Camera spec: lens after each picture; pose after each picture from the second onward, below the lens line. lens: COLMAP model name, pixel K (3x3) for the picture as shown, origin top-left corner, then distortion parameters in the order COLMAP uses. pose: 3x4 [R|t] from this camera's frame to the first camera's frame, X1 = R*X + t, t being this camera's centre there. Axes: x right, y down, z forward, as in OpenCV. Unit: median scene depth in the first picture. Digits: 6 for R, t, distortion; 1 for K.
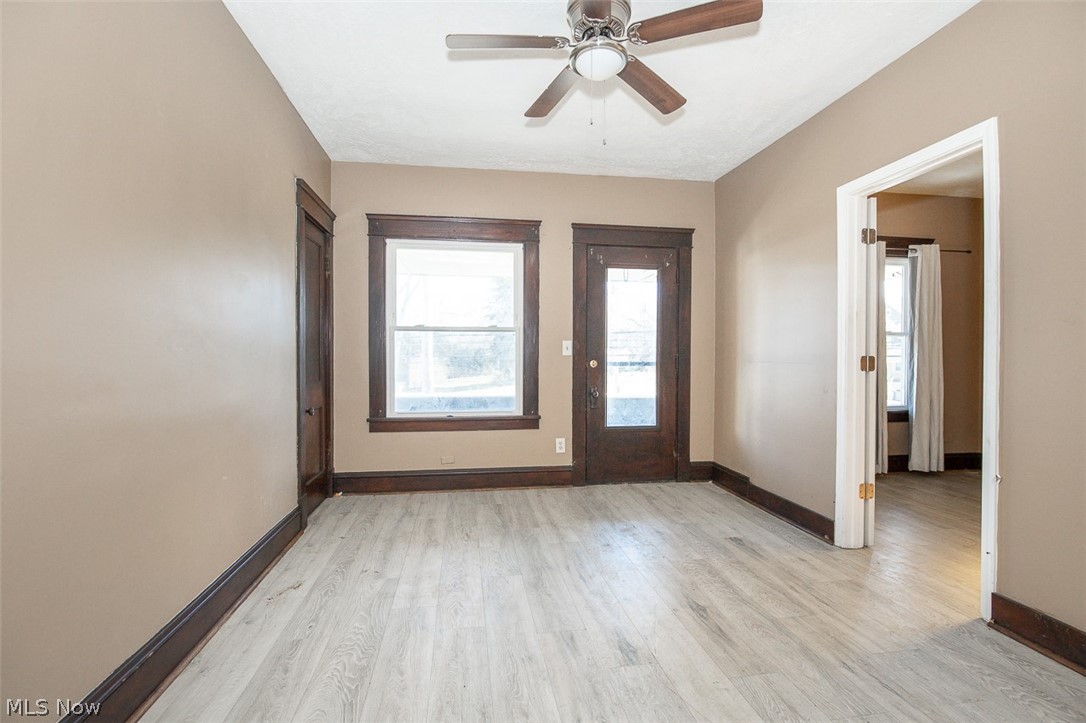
lens RADIAL K [[506.8, 0, 542.8], [0, 506.8, 366.2], [0, 0, 1]] dist [-0.007040, 0.000410]
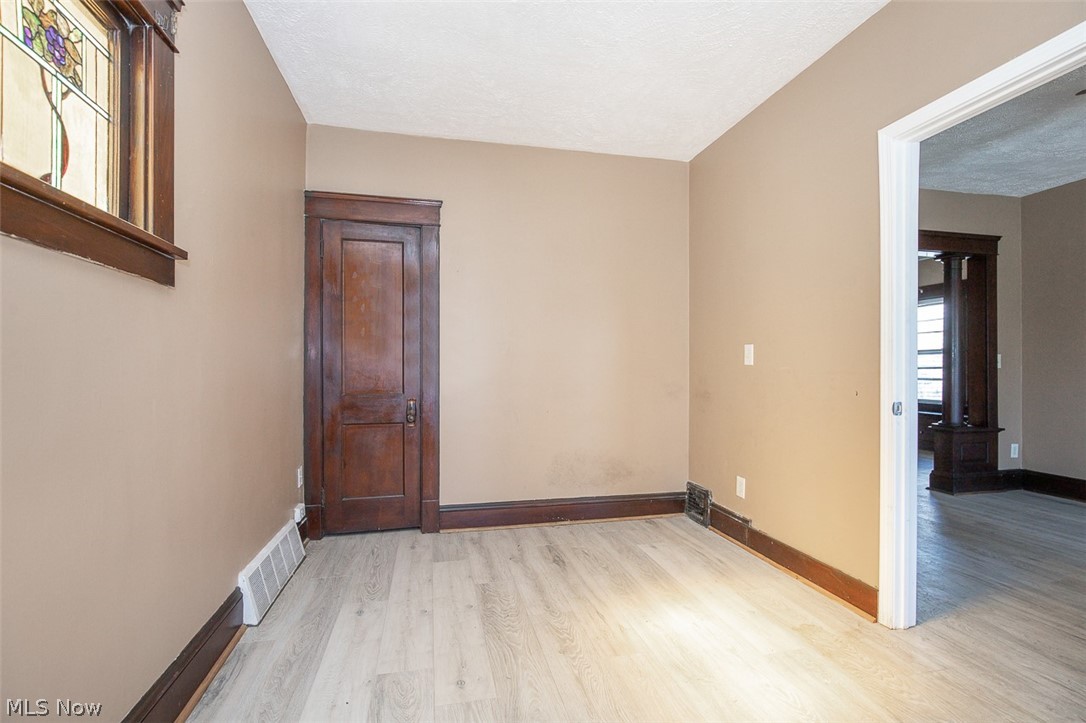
lens RADIAL K [[506.8, 0, 542.8], [0, 506.8, 366.2], [0, 0, 1]] dist [-0.007040, 0.000410]
pose [[-0.997000, -0.004224, -0.077292, 1.945495], [-0.005195, 0.999910, 0.012367, -0.022019], [0.077233, 0.012732, -0.996932, 2.224318]]
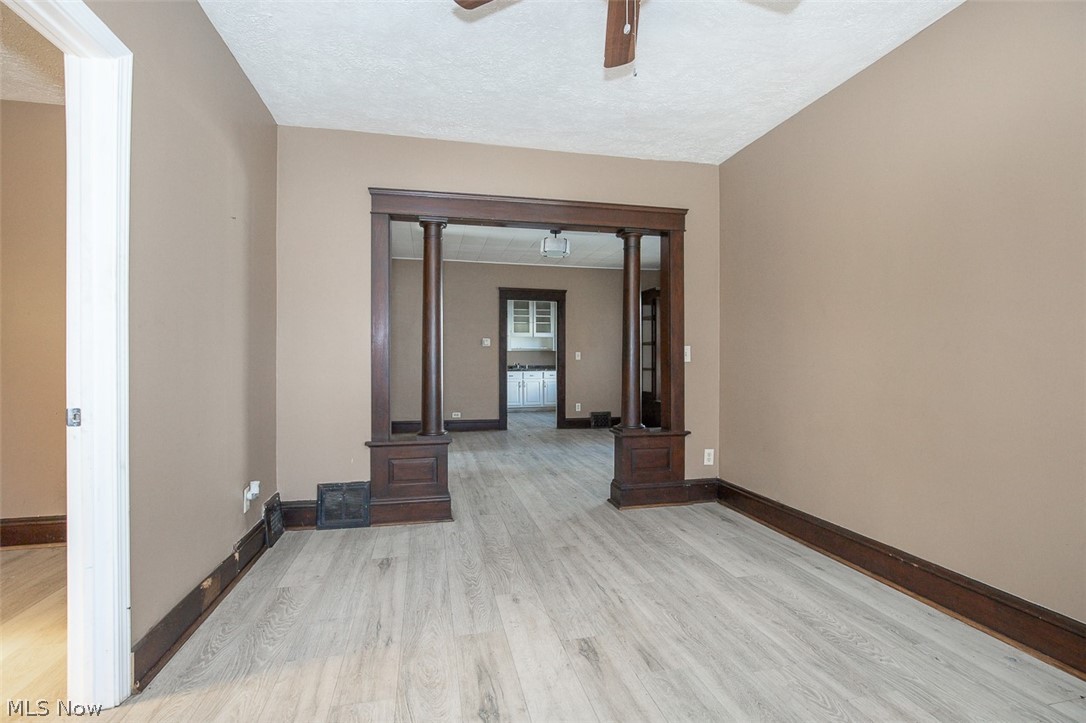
lens RADIAL K [[506.8, 0, 542.8], [0, 506.8, 366.2], [0, 0, 1]] dist [-0.007040, 0.000410]
pose [[-0.997629, -0.002665, -0.068769, 0.339566], [-0.004379, 0.999683, 0.024785, -0.026975], [0.068681, 0.025027, -0.997325, 2.045276]]
